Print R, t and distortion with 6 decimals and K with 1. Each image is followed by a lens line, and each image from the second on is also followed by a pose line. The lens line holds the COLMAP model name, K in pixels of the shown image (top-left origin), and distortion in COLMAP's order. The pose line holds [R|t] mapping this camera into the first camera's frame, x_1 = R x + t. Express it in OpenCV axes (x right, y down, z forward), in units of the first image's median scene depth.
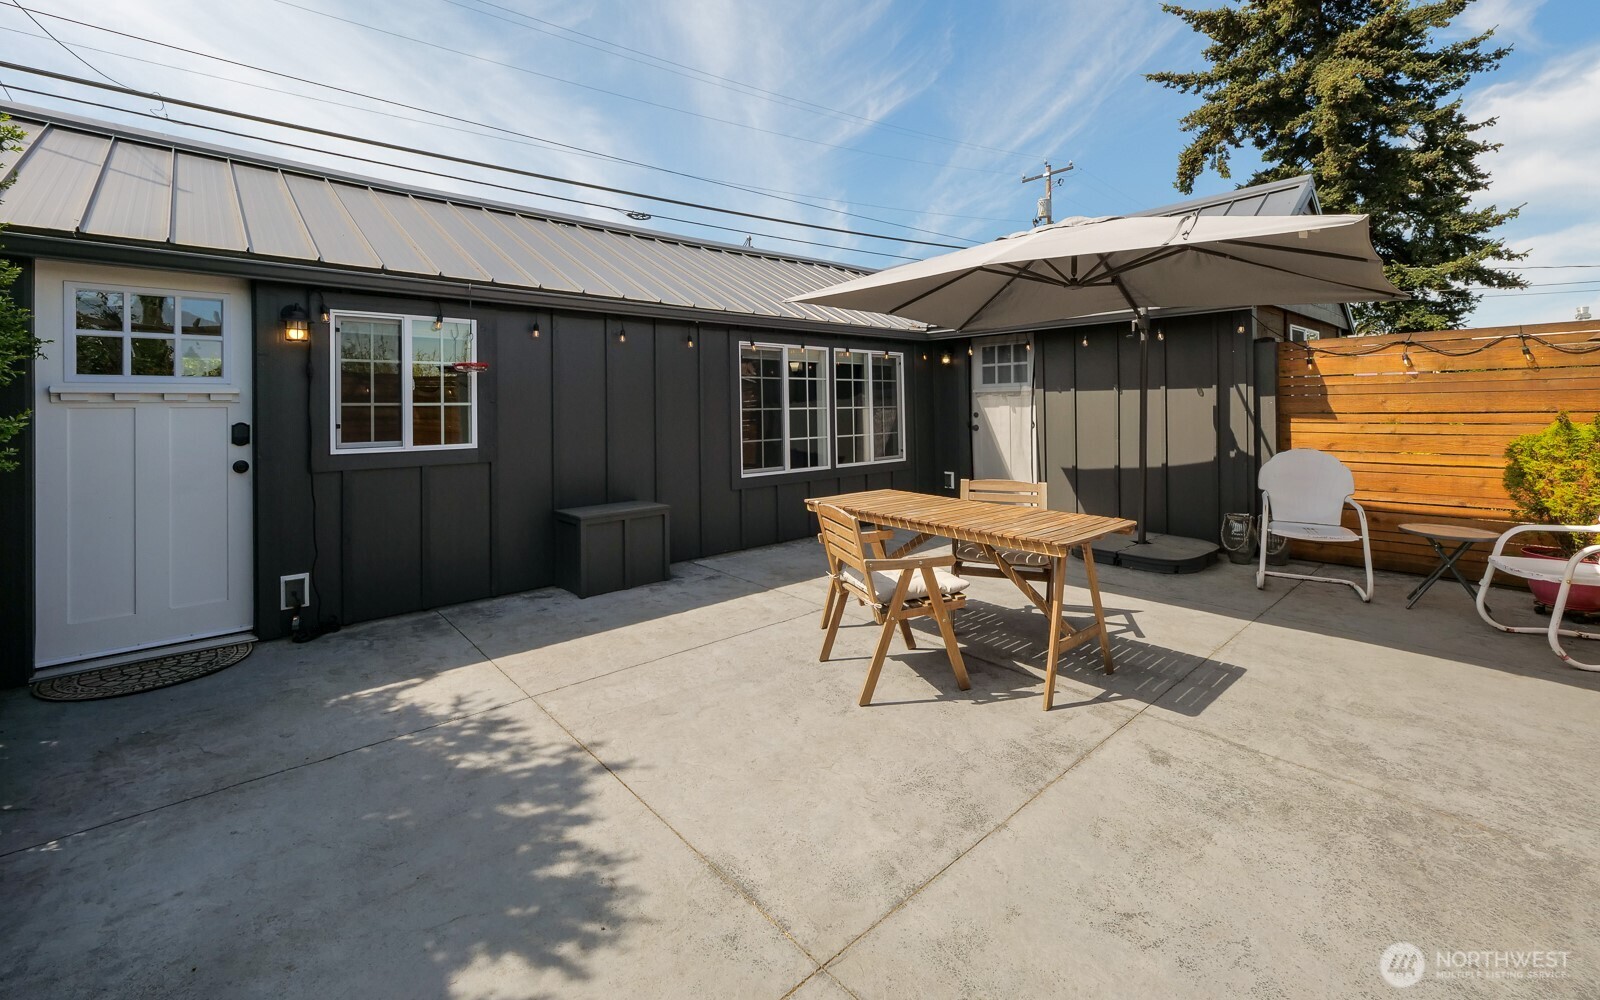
lens RADIAL K [[650.9, 0, 820.7], [0, 650.9, 404.2], [0, 0, 1]] dist [-0.003779, -0.000706]
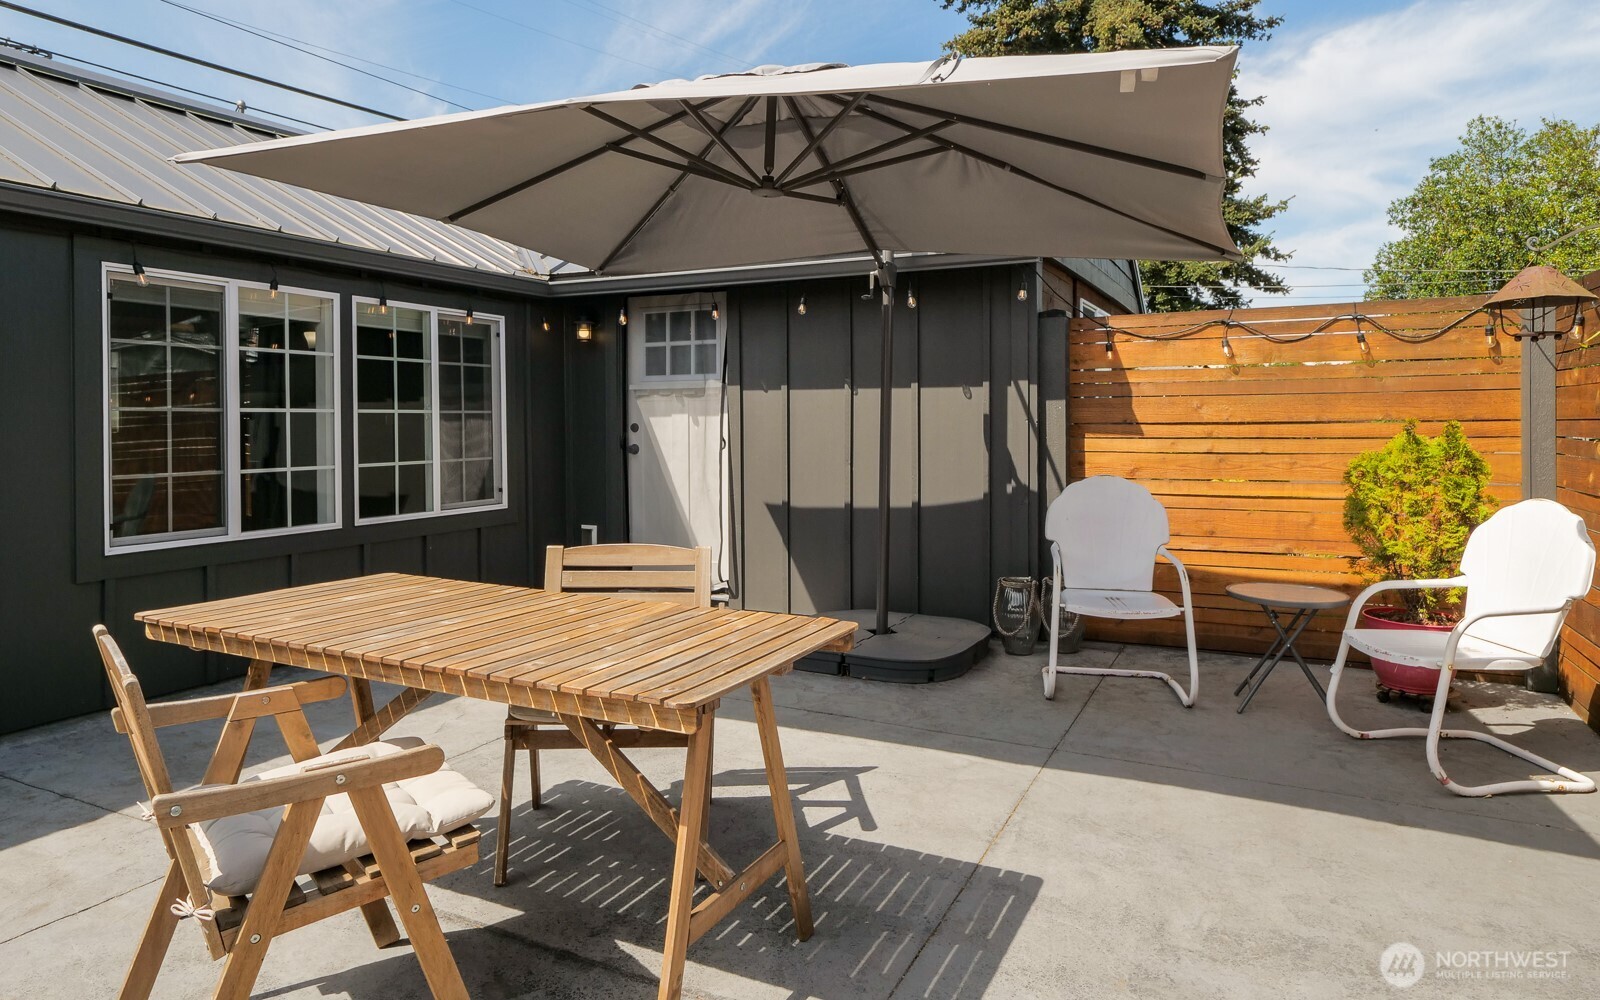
lens RADIAL K [[947.9, 0, 800.5], [0, 947.9, 433.1], [0, 0, 1]] dist [0.001982, 0.000486]
pose [[0.935995, 0.002545, 0.352005, 0.102679], [-0.006838, 0.999917, 0.010954, 0.014639], [-0.351947, -0.012660, 0.935934, 0.184349]]
